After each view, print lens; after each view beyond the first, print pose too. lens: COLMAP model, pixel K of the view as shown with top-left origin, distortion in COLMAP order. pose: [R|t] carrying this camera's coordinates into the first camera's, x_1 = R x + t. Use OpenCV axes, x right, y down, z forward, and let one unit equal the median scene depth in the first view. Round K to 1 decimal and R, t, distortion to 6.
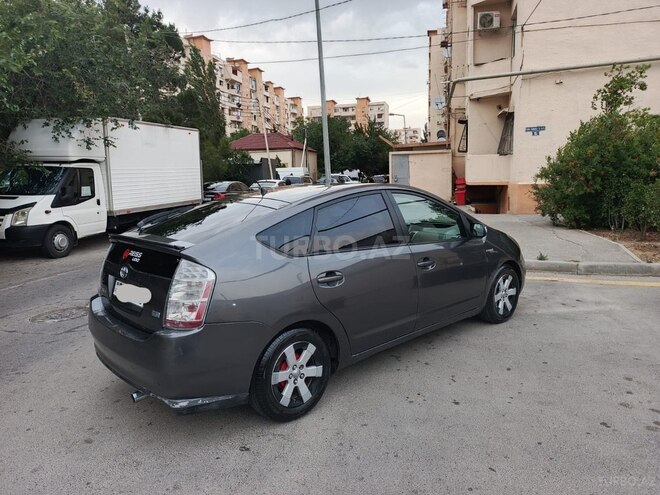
lens RADIAL K [[474.3, 0, 330.2], [0, 474.3, 244.1], [0, 0, 1]] dist [0.025620, -0.021171]
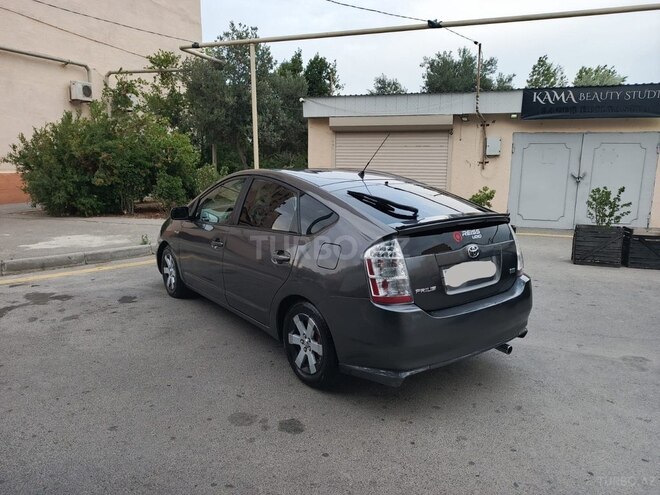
lens RADIAL K [[474.3, 0, 325.8], [0, 474.3, 244.3], [0, 0, 1]] dist [0.025620, -0.021171]
pose [[0.098015, -0.136622, 0.985762, -0.467467], [0.121642, 0.984749, 0.124387, -0.039044], [-0.987723, 0.107718, 0.113139, 0.383543]]
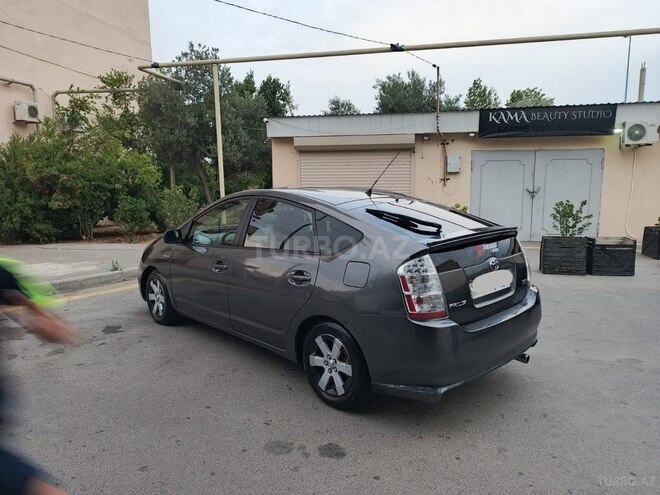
lens RADIAL K [[474.3, 0, 325.9], [0, 474.3, 244.2], [0, 0, 1]] dist [0.025620, -0.021171]
pose [[-0.016161, -0.098716, 0.994984, -0.467483], [0.142584, 0.984717, 0.100013, -0.045961], [-0.989651, 0.143485, -0.001839, 0.436470]]
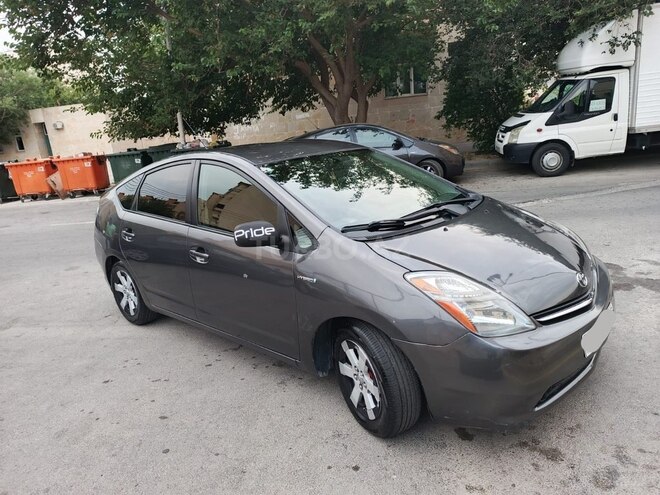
lens RADIAL K [[474.3, 0, 332.8], [0, 474.3, 249.1], [0, 0, 1]] dist [0.025620, -0.021171]
pose [[0.086245, 0.278073, -0.956680, 0.412965], [-0.043738, 0.960389, 0.275208, -0.084253], [0.995313, 0.018108, 0.094991, 0.469334]]
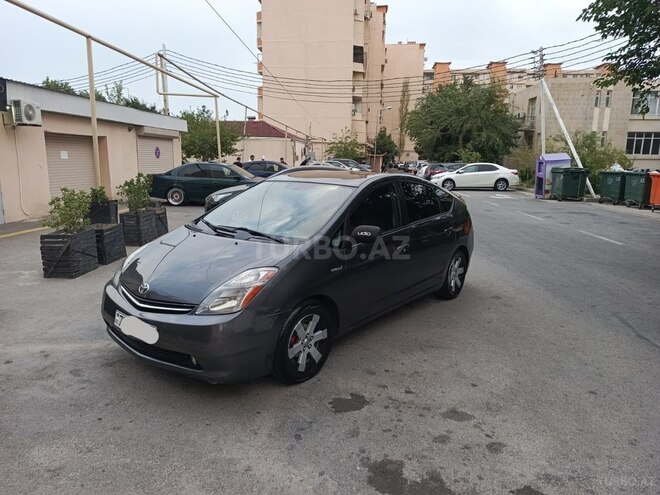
lens RADIAL K [[474.3, 0, 329.5], [0, 474.3, 250.1], [0, 0, 1]] dist [0.025620, -0.021171]
pose [[-0.983966, 0.052066, -0.170590, 0.110785], [-0.005734, 0.946715, 0.322021, -0.141267], [0.178266, 0.317836, -0.931236, 0.950417]]
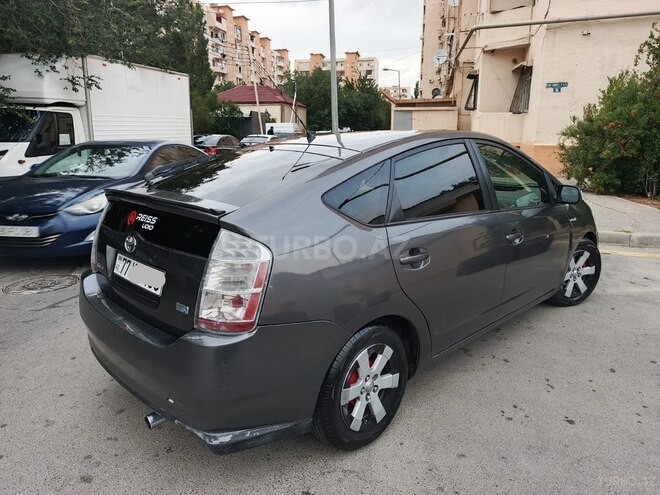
lens RADIAL K [[474.3, 0, 328.5], [0, 474.3, 245.7], [0, 0, 1]] dist [0.025620, -0.021171]
pose [[0.999276, 0.019290, 0.032788, -0.052174], [-0.022082, 0.995961, 0.087029, -0.002129], [-0.030977, -0.087690, 0.995666, 0.092205]]
